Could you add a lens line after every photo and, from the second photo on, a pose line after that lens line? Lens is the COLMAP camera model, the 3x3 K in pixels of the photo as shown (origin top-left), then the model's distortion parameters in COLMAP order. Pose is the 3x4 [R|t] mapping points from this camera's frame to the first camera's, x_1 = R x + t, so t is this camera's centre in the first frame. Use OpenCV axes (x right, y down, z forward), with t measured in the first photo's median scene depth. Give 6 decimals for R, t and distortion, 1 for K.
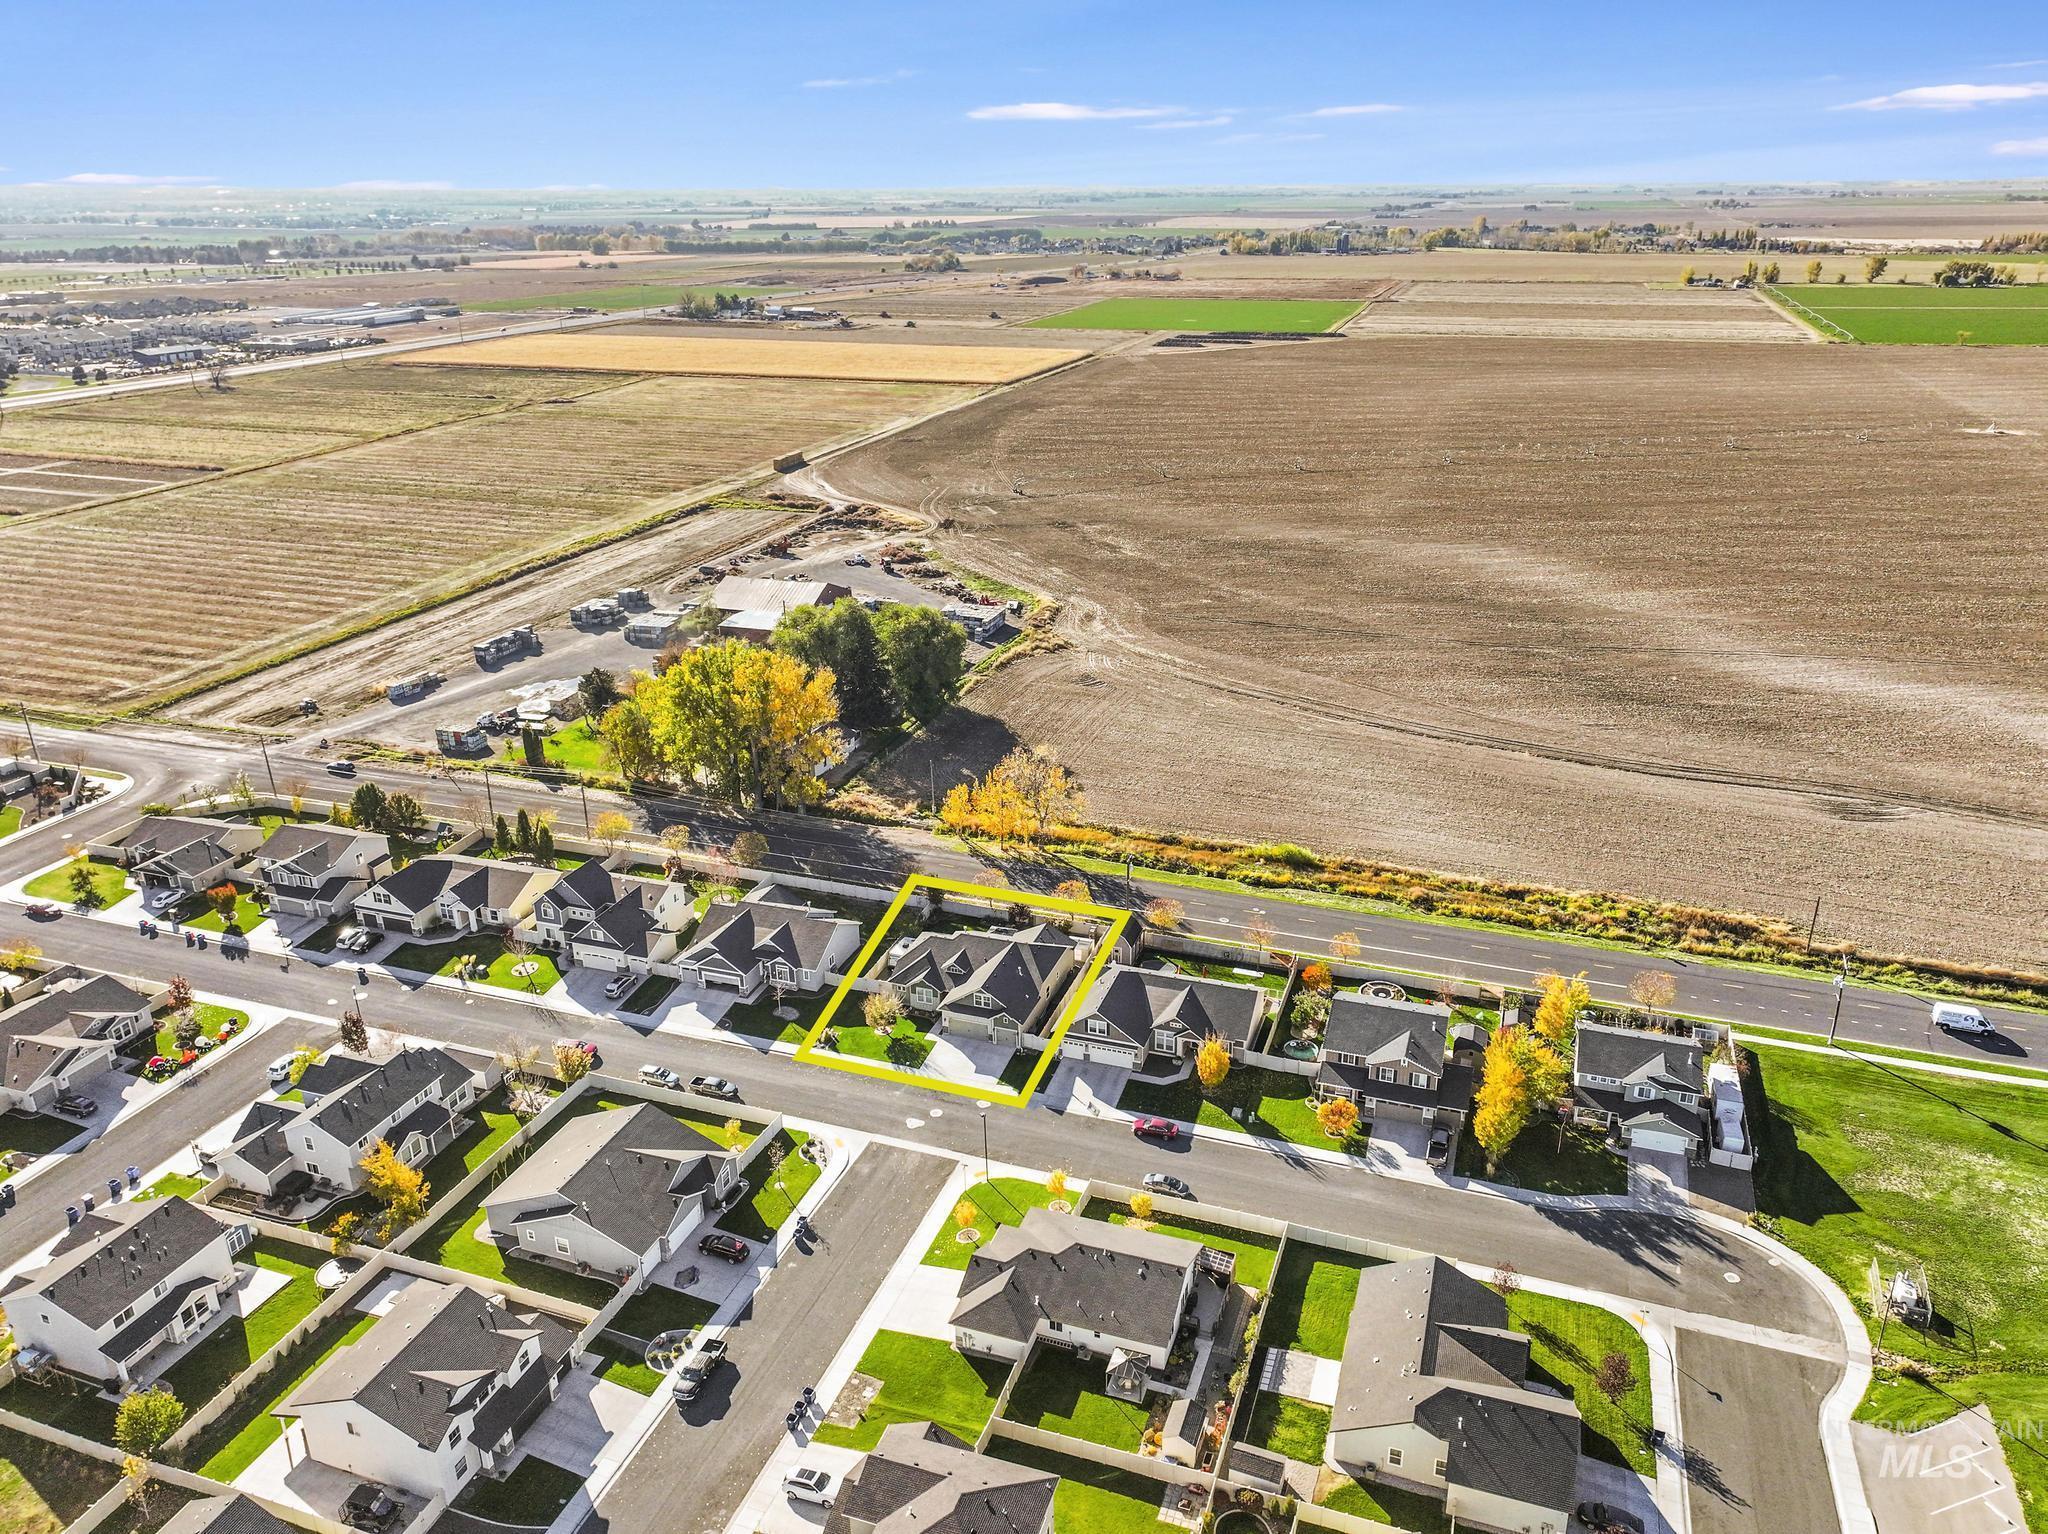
lens RADIAL K [[1446.4, 0, 1024.0], [0, 1446.4, 767.0], [0, 0, 1]] dist [0.001655, 0.009598]
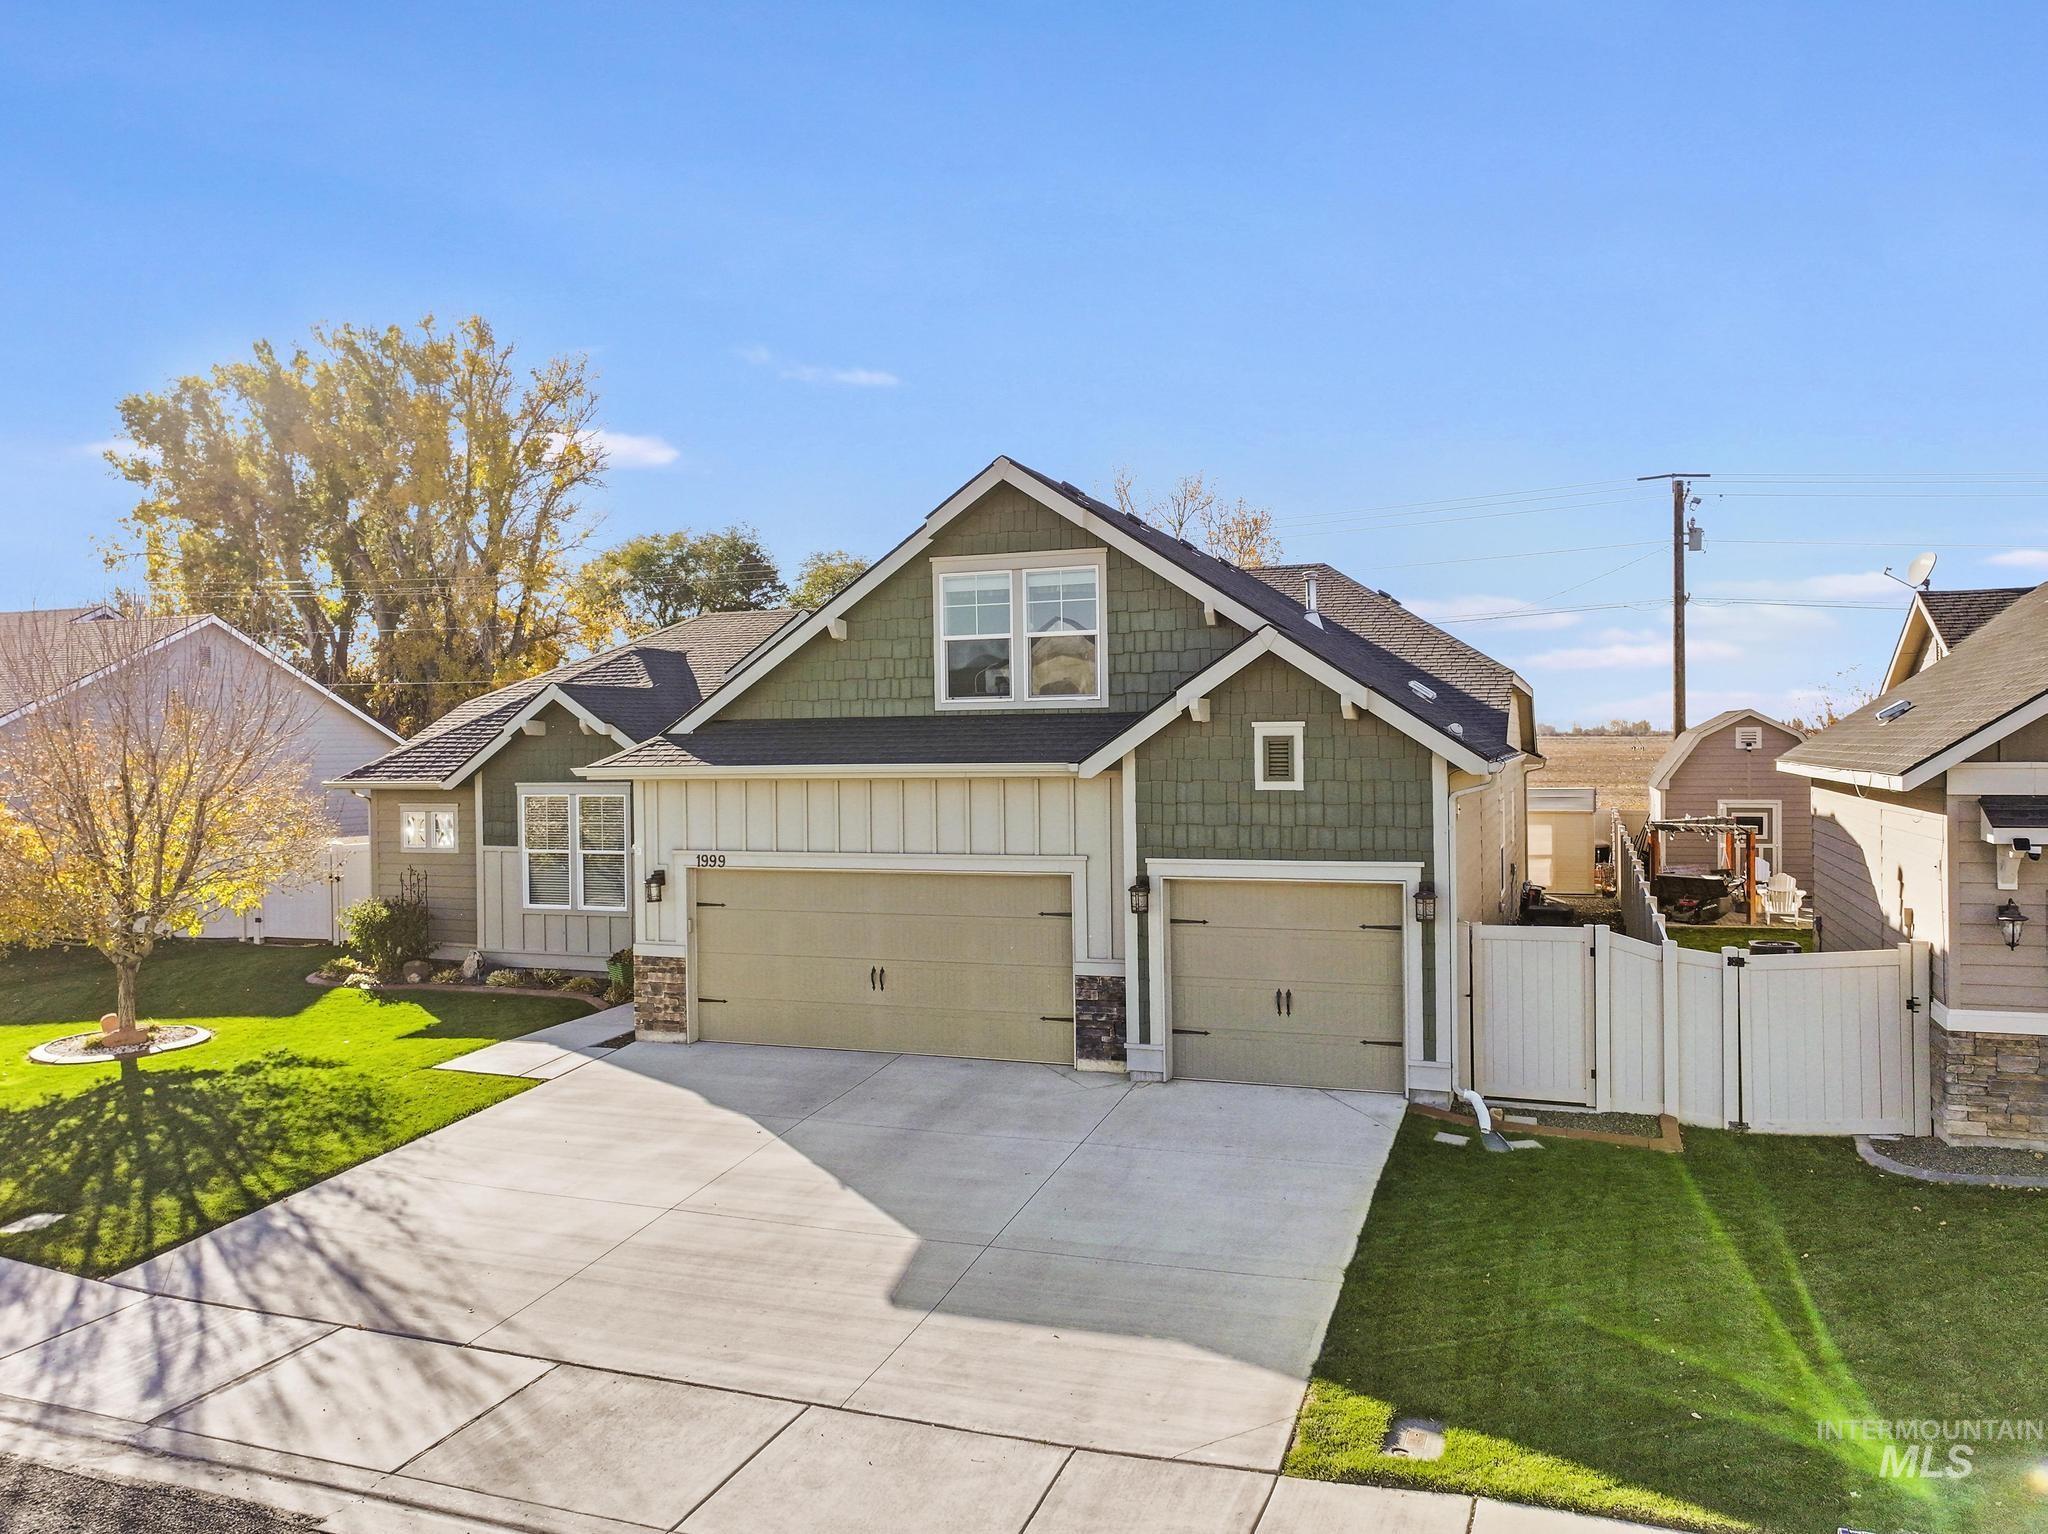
lens RADIAL K [[1478.4, 0, 1024.0], [0, 1478.4, 767.0], [0, 0, 1]] dist [-0.029814, 0.061576]
pose [[0.999886, 0.001641, -0.014998, -0.020940], [-0.006891, 0.934000, -0.357208, 0.160944], [0.013422, 0.357270, 0.933905, 0.705837]]
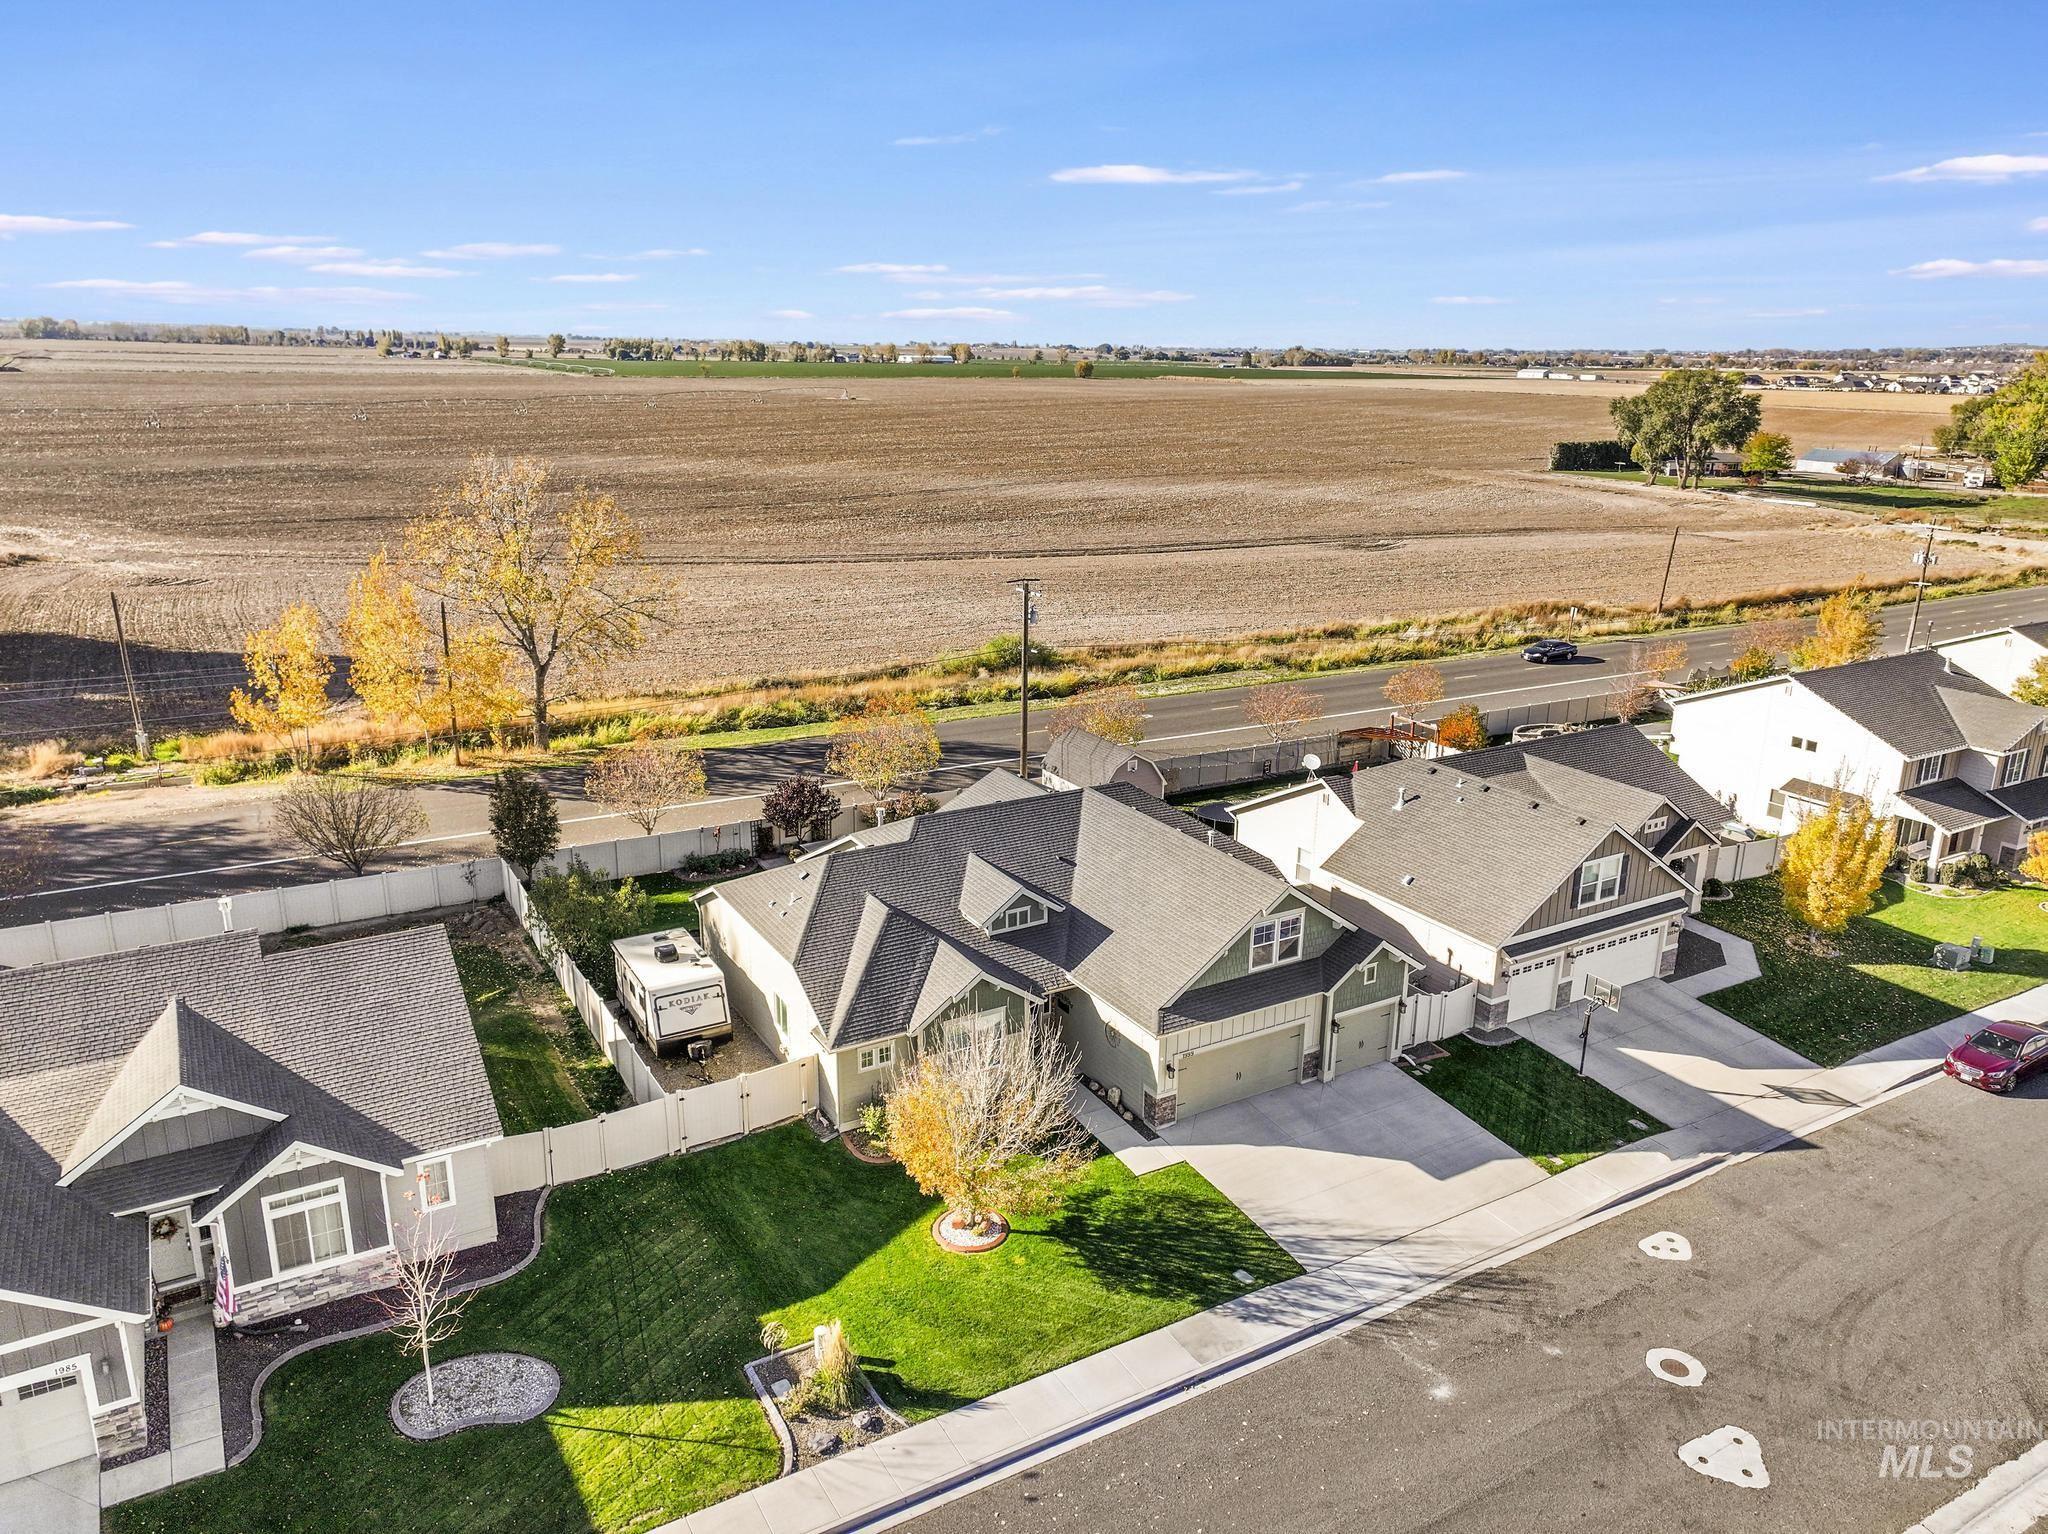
lens RADIAL K [[1446.4, 0, 1024.0], [0, 1446.4, 767.0], [0, 0, 1]] dist [0.001655, 0.009598]
pose [[0.639369, -0.195018, 0.743758, -0.196625], [0.264231, 0.964118, 0.025652, 0.086457], [-0.722073, 0.180123, 0.667957, 0.659691]]
